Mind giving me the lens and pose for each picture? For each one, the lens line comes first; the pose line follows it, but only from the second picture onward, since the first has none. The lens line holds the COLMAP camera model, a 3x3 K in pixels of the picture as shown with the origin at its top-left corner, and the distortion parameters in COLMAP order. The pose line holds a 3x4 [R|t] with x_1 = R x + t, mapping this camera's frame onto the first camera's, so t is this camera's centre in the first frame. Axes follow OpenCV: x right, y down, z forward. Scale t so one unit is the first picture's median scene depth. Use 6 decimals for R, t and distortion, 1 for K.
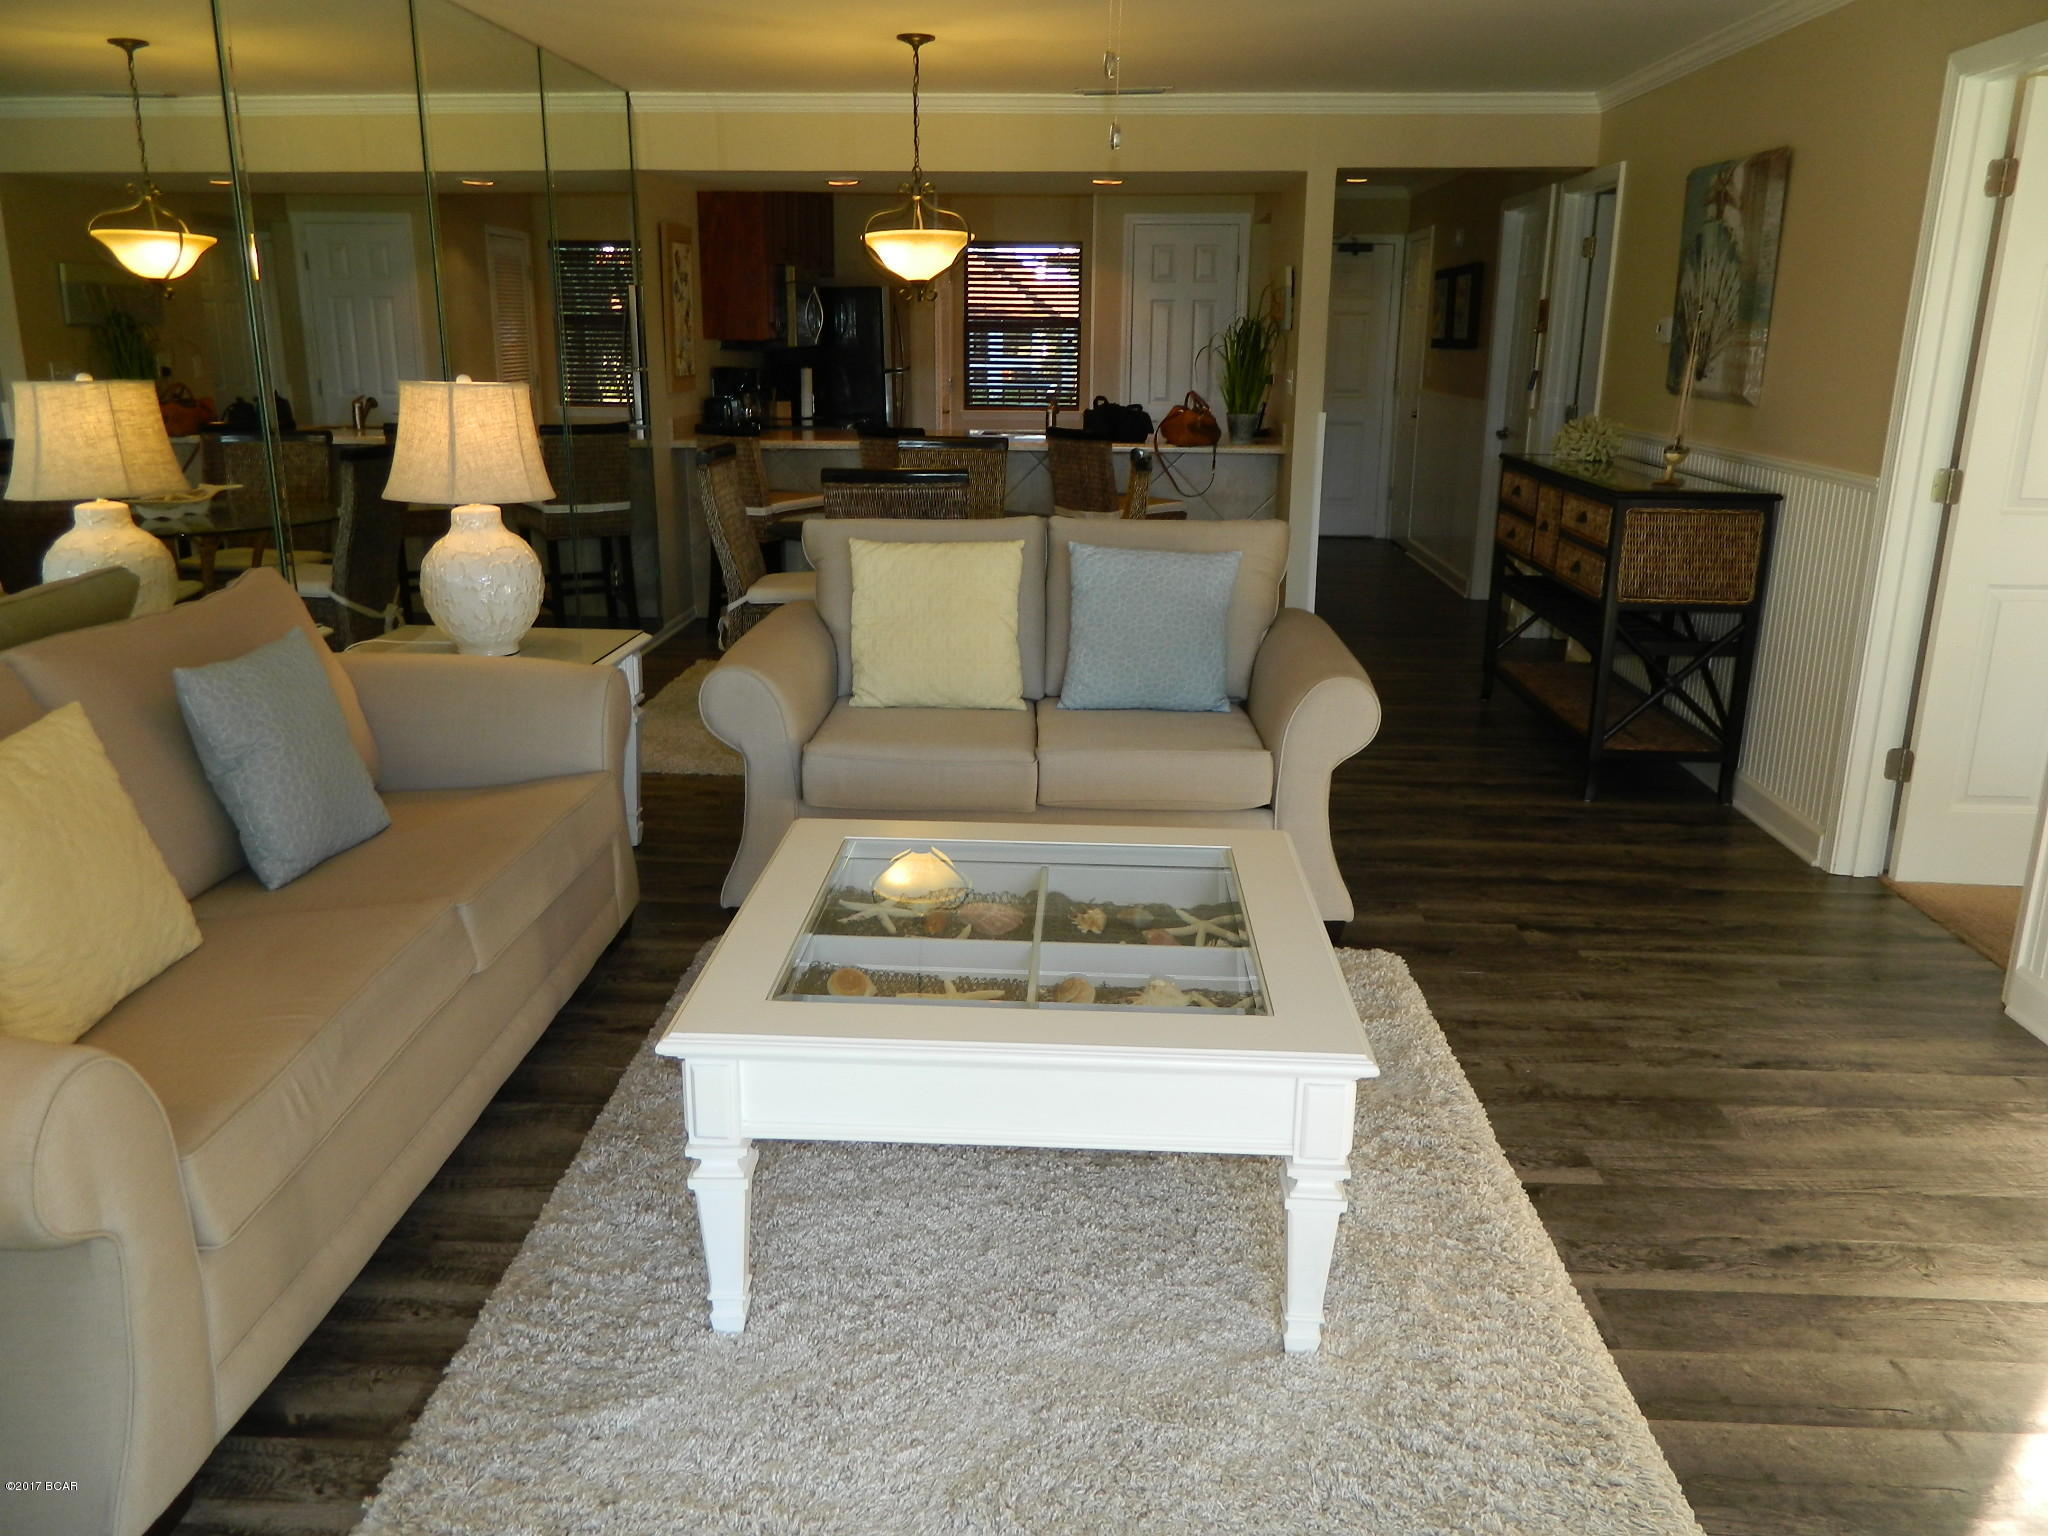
lens RADIAL K [[1523.5, 0, 1024.0], [0, 1523.5, 768.0], [0, 0, 1]] dist [-0.007013, -0.001113]
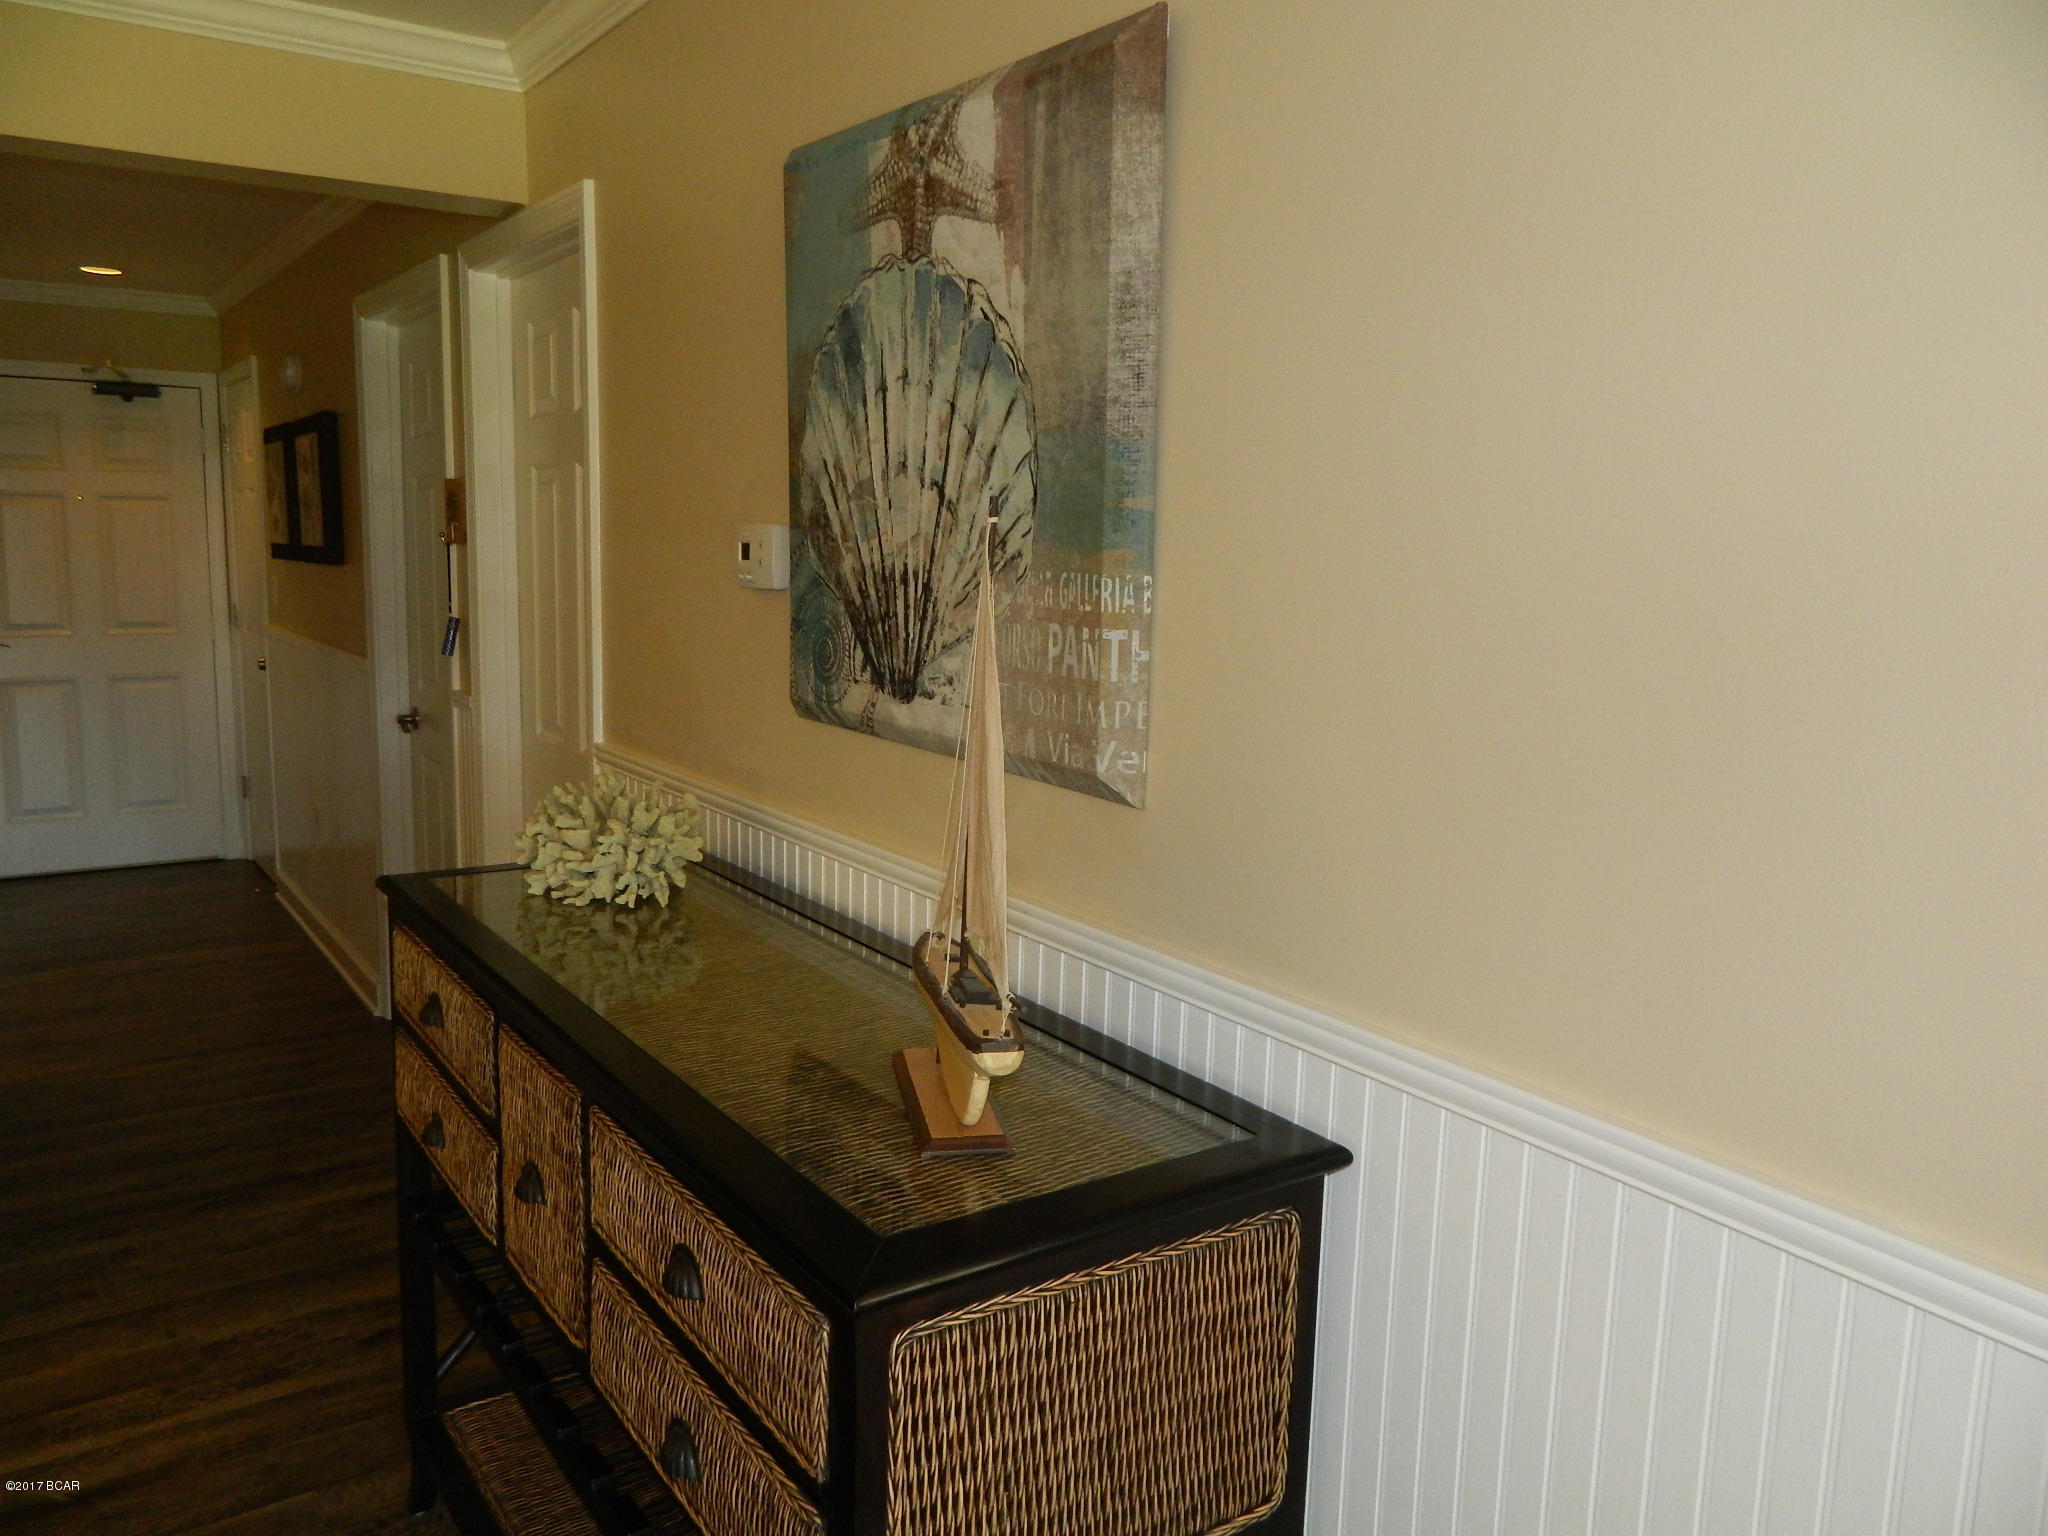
lens RADIAL K [[1523.5, 0, 1024.0], [0, 1523.5, 768.0], [0, 0, 1]] dist [-0.007013, -0.001113]
pose [[0.788392, -0.084295, 0.609371, 0.233446], [0.154618, 0.985921, -0.063659, -0.201980], [-0.595425, 0.144407, 0.790326, 0.667064]]
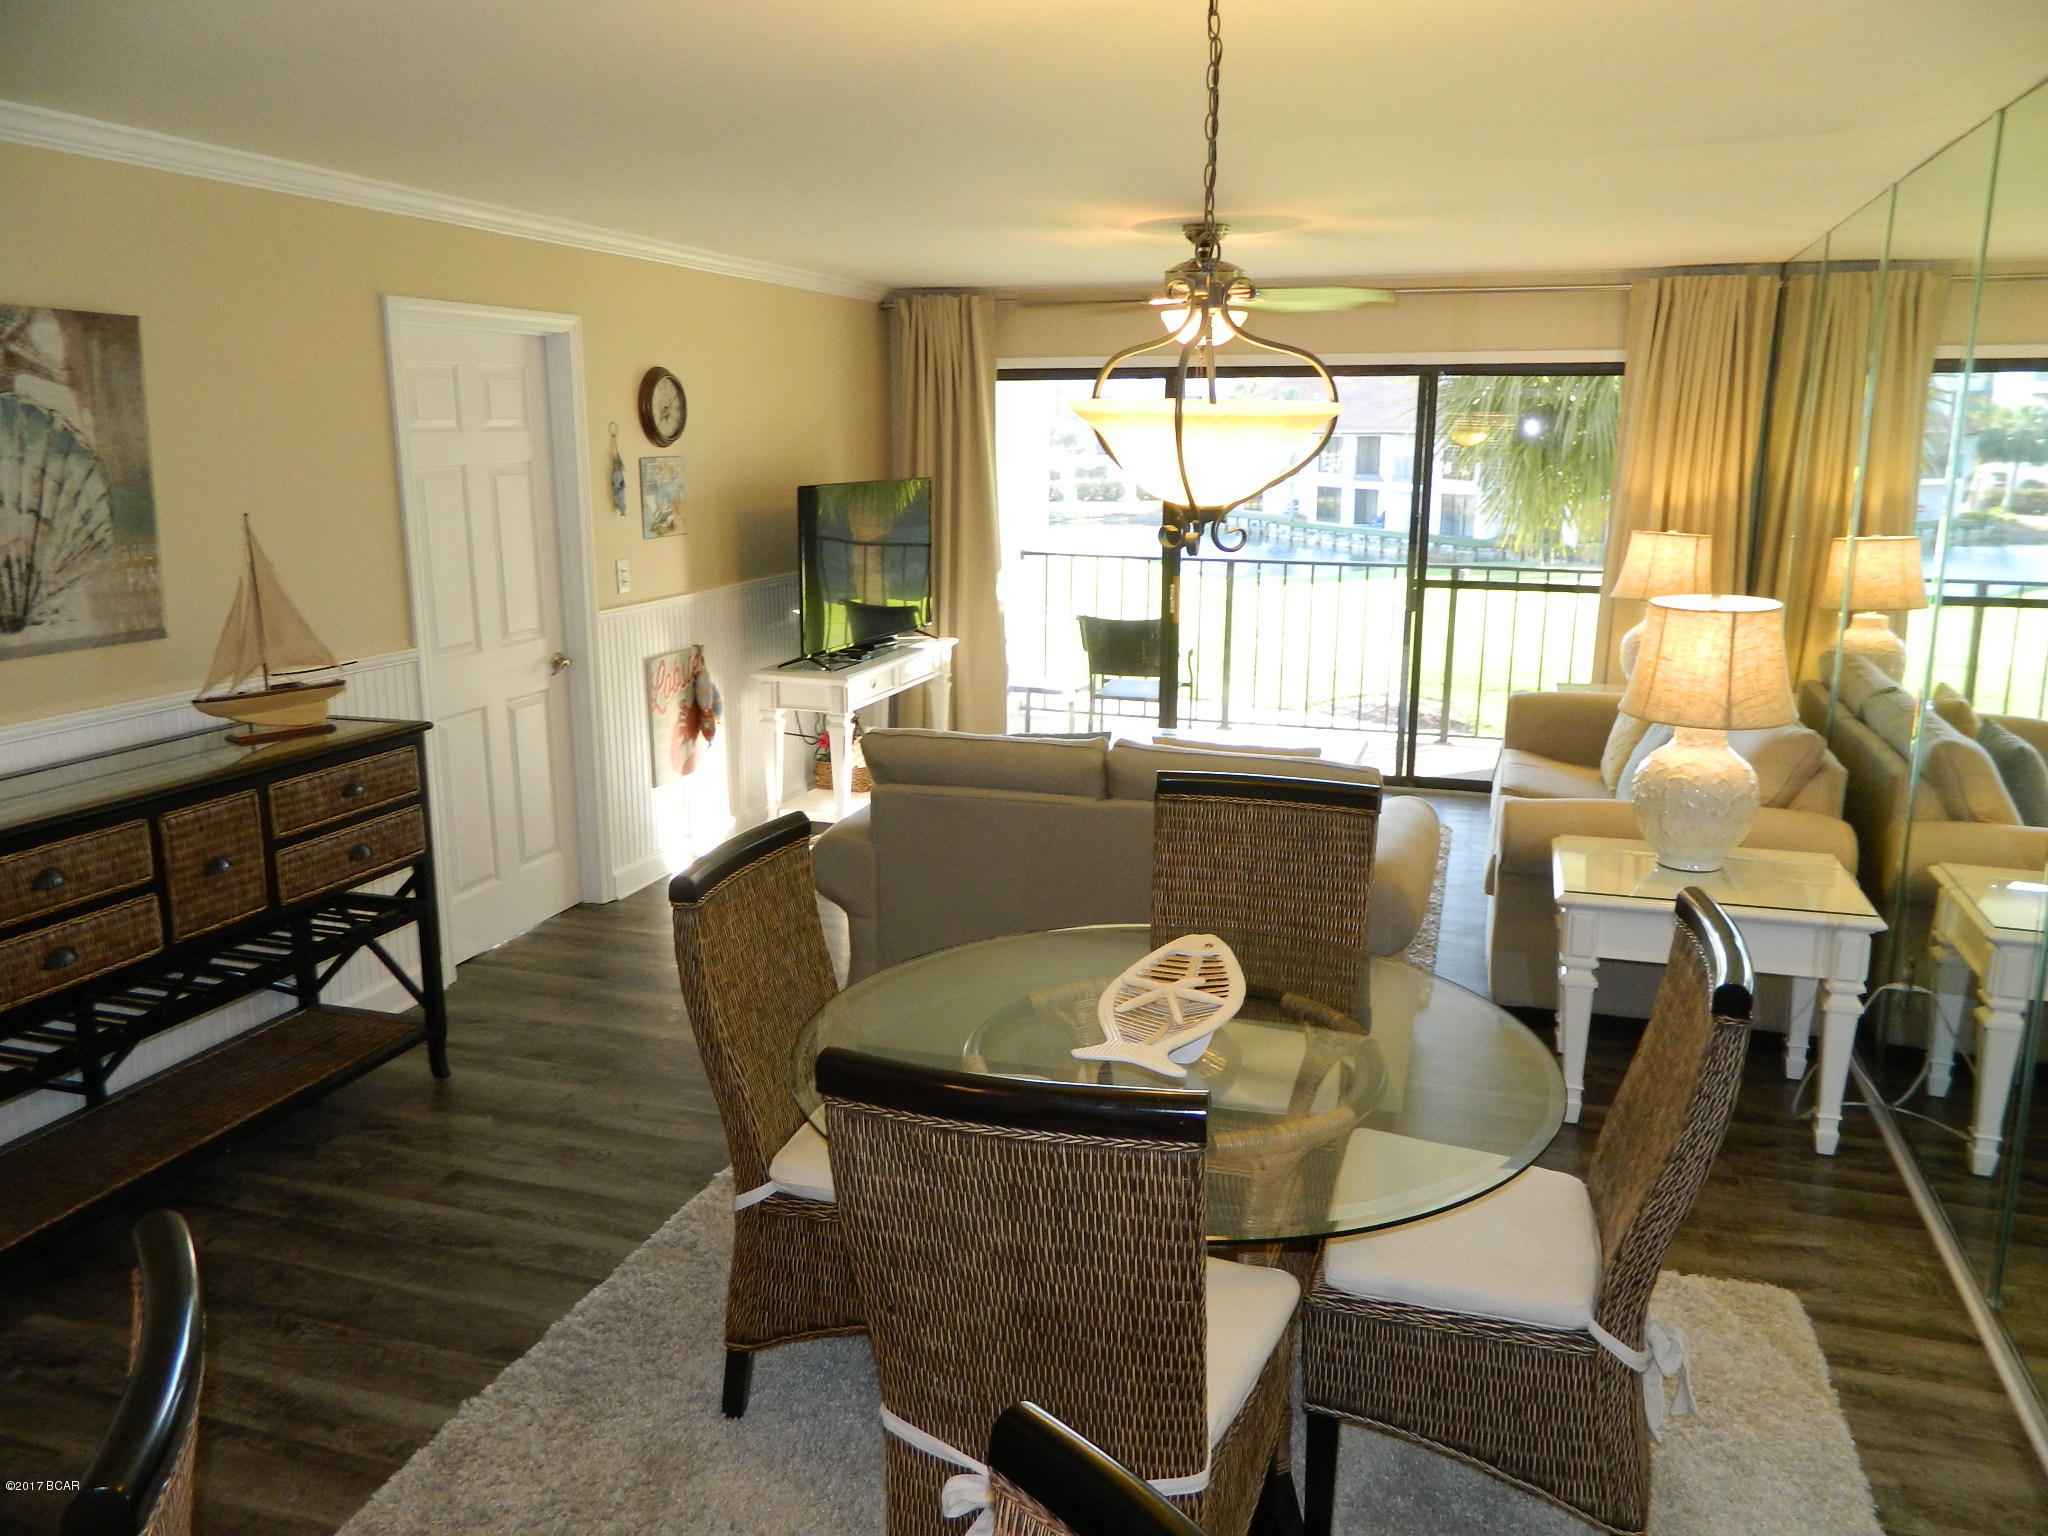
lens RADIAL K [[1523.5, 0, 1024.0], [0, 1523.5, 768.0], [0, 0, 1]] dist [-0.007013, -0.001113]
pose [[-0.965126, -0.065830, 0.253375, -0.130782], [0.064111, 0.878959, 0.472569, -0.458500], [-0.253815, 0.472333, -0.844085, 1.392214]]
